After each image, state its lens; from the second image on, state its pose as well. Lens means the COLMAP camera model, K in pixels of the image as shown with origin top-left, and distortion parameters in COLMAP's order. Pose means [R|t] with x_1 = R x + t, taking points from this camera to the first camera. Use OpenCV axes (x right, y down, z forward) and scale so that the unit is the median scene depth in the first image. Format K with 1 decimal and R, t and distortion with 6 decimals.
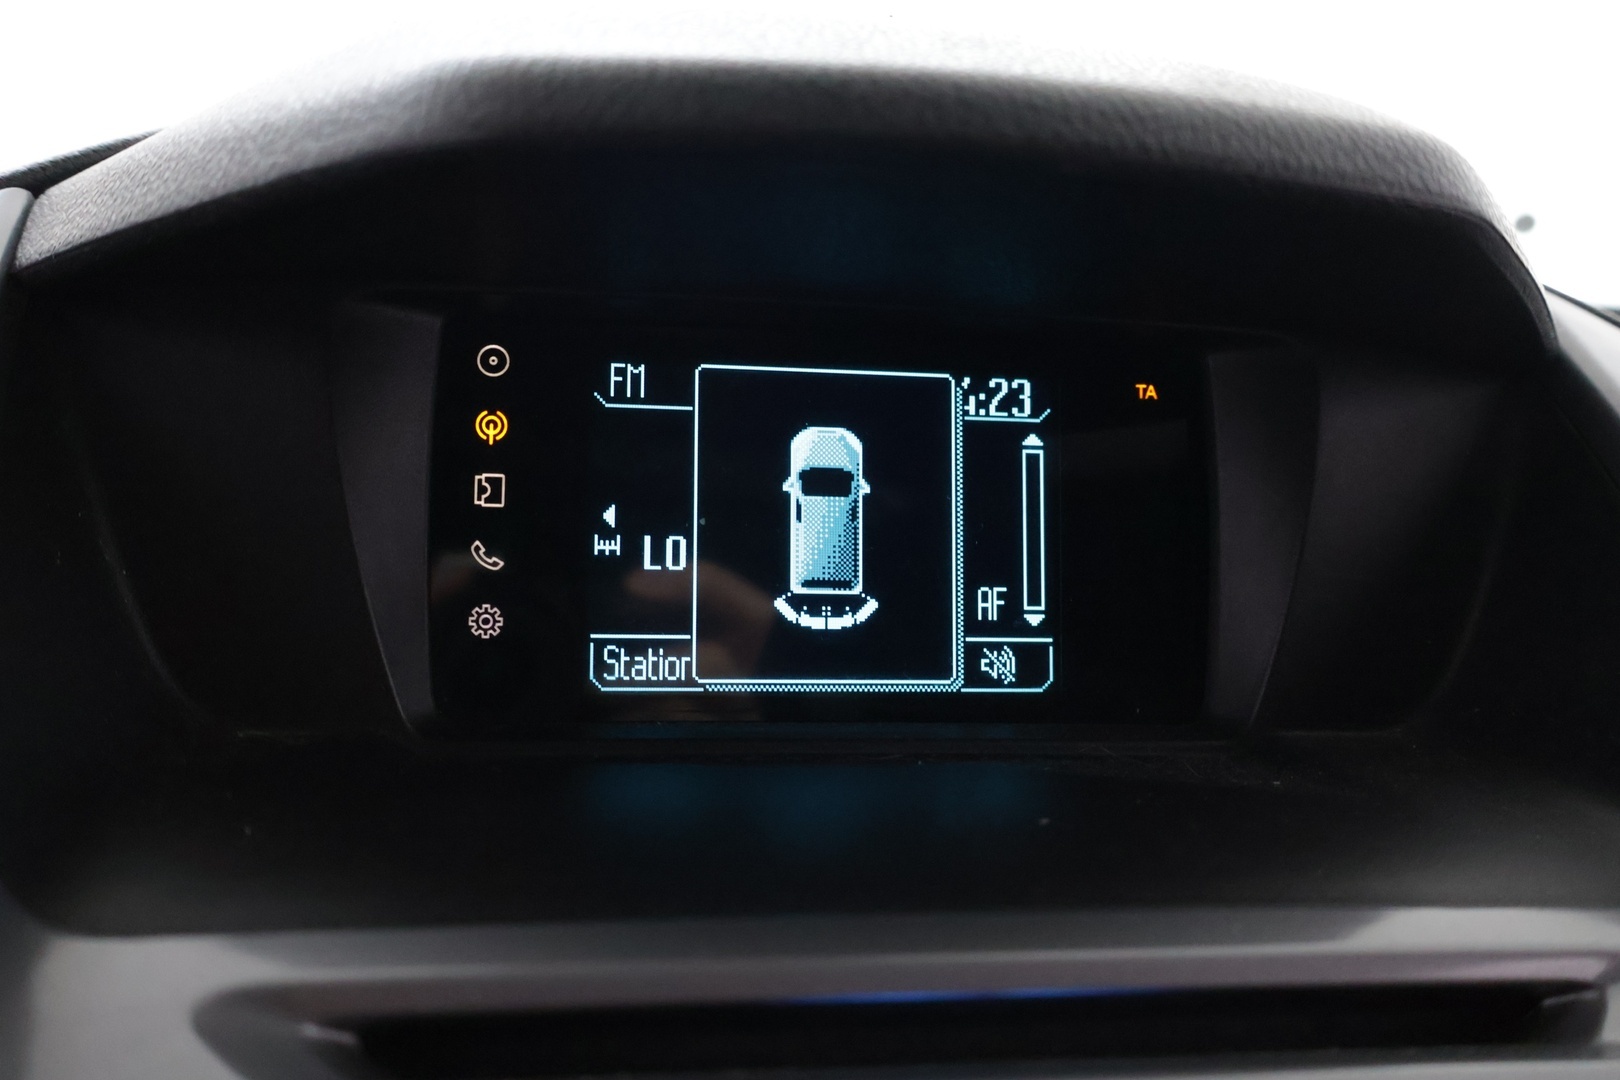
lens RADIAL K [[1665.1, 0, 810.0], [0, 1665.1, 540.0], [0, 0, 1]] dist [0.006598, 0.009520]
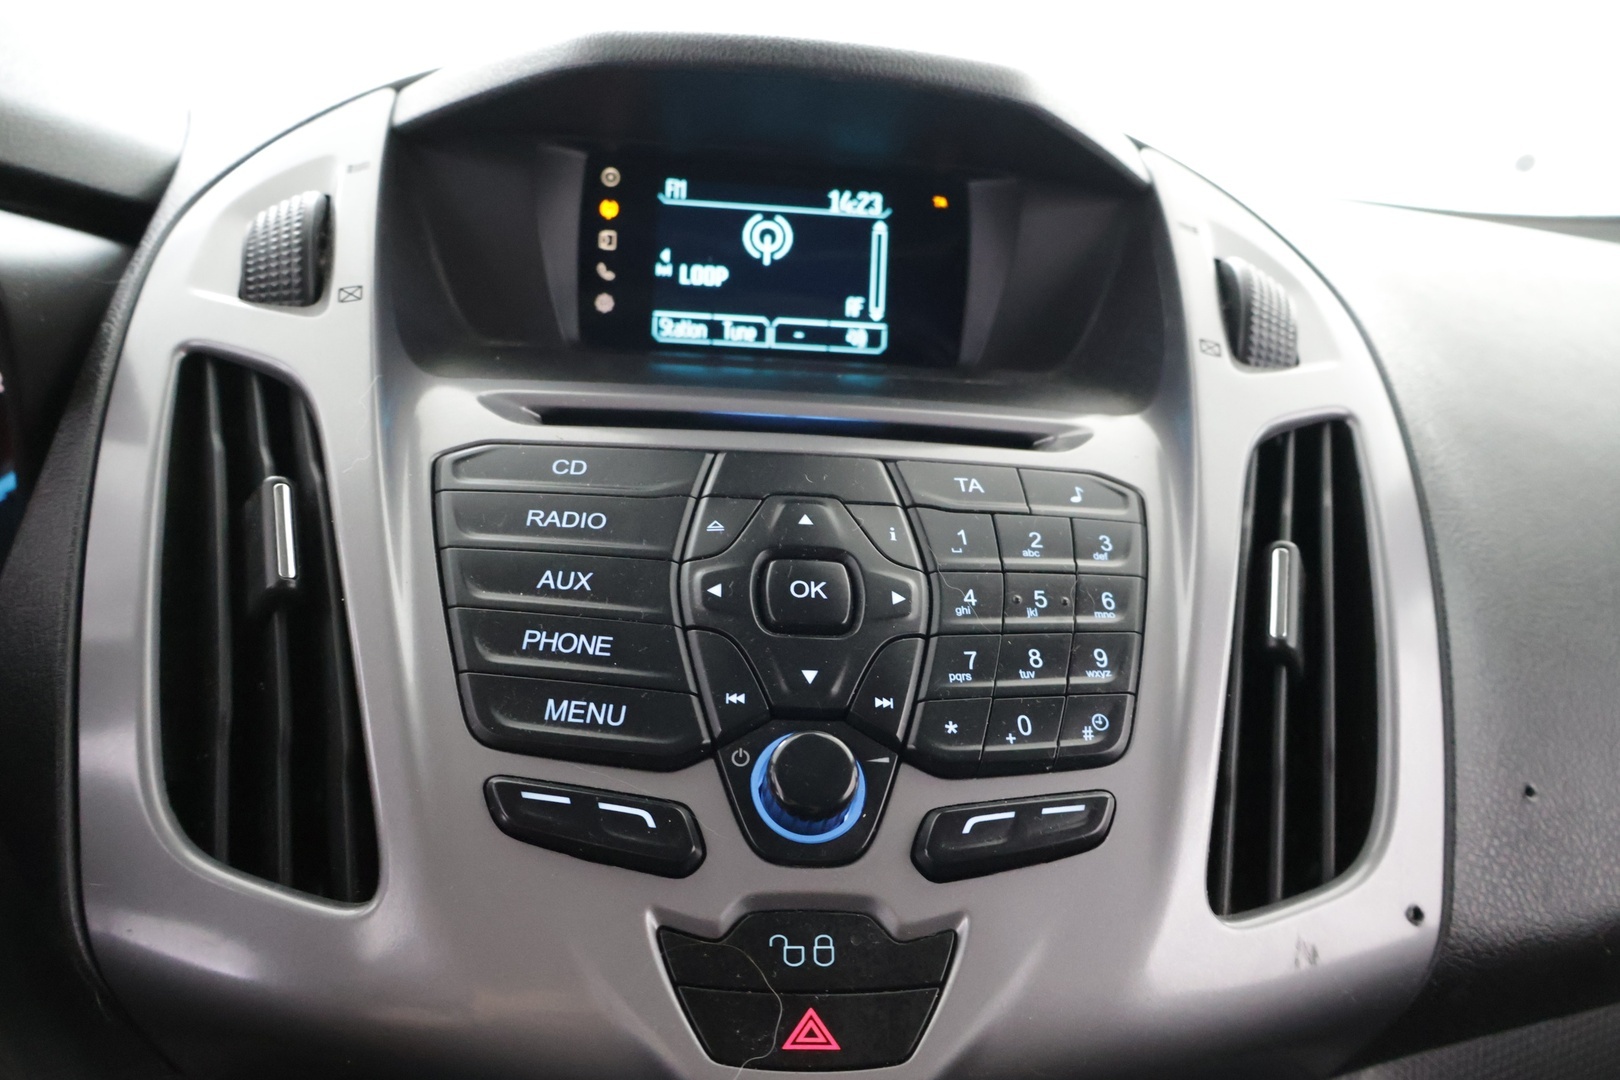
lens RADIAL K [[1369.4, 0, 810.0], [0, 1369.4, 540.0], [0, 0, 1]] dist [-0.008503, -0.006552]
pose [[0.996216, 0.035786, -0.079200, 0.207365], [-0.029047, 0.995987, 0.084651, 0.190203], [0.081912, -0.082031, 0.993258, -0.705096]]
